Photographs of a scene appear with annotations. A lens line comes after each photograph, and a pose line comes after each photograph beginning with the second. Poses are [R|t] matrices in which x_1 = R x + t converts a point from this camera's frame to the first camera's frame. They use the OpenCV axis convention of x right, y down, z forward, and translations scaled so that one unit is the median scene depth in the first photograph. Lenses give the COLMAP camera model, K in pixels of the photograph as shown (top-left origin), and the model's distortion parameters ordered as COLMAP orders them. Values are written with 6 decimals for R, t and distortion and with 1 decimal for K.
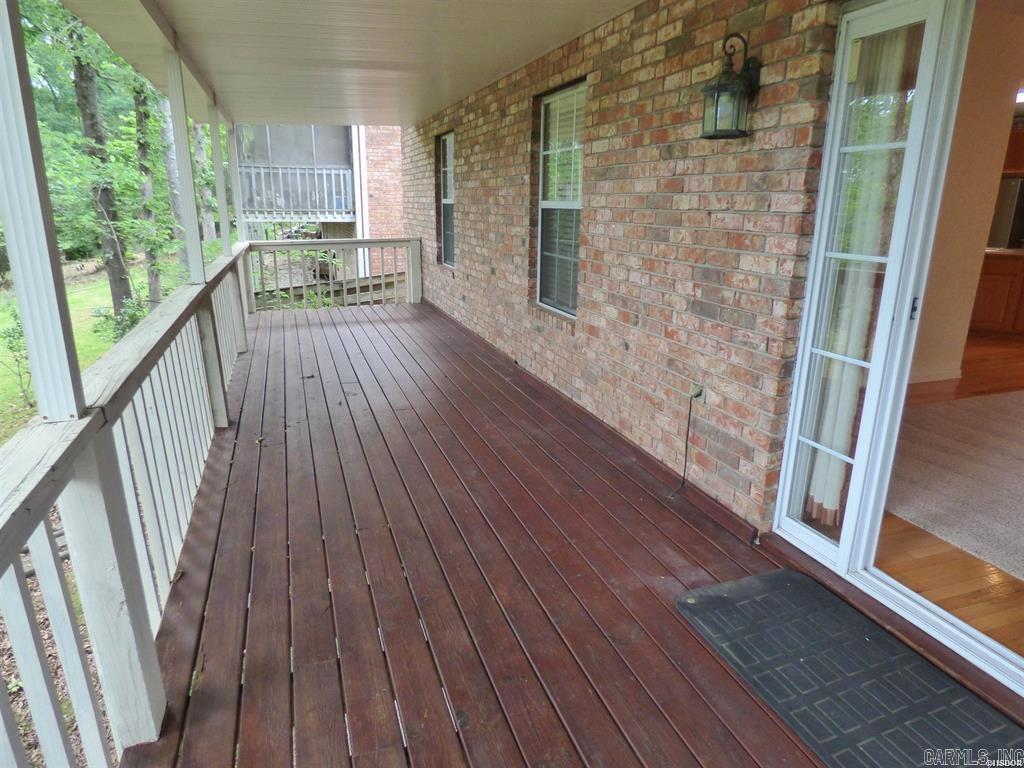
lens RADIAL K [[624.6, 0, 513.7], [0, 624.6, 389.6], [0, 0, 1]] dist [-0.016771, 0.003819]
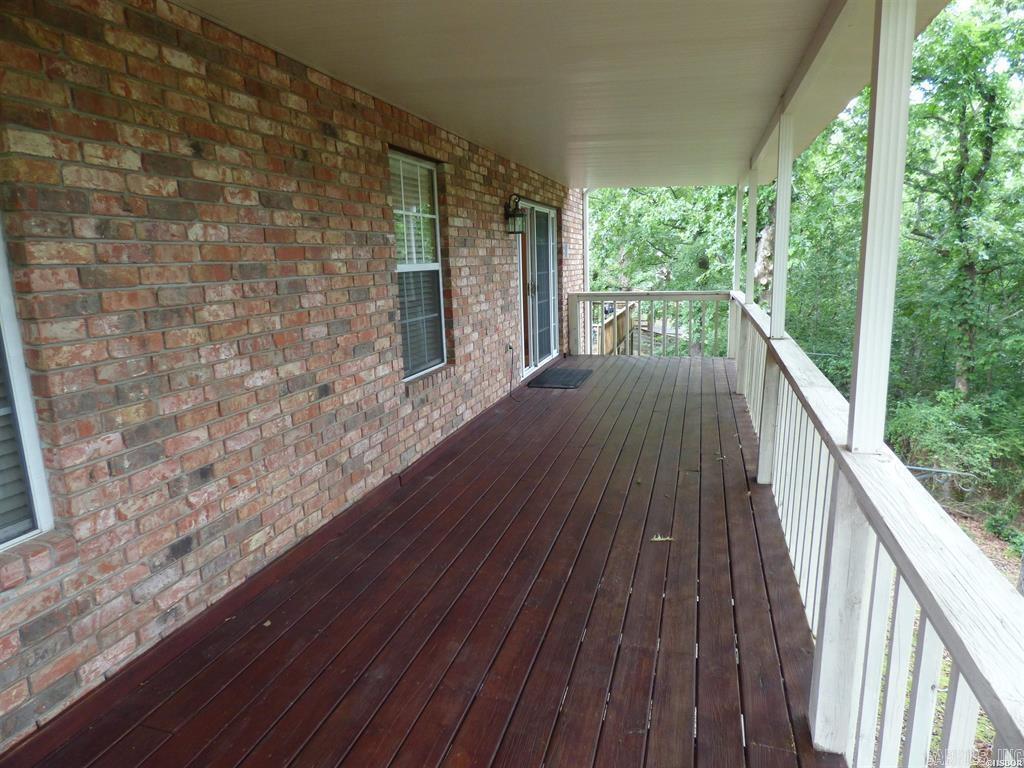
lens RADIAL K [[624.6, 0, 512.5], [0, 624.6, 385.7], [0, 0, 1]] dist [-0.016771, 0.003819]
pose [[-0.804312, -0.111891, 0.583578, -0.628473], [0.186200, 0.885187, 0.426348, -0.507679], [-0.564280, 0.451579, -0.691133, 1.630452]]
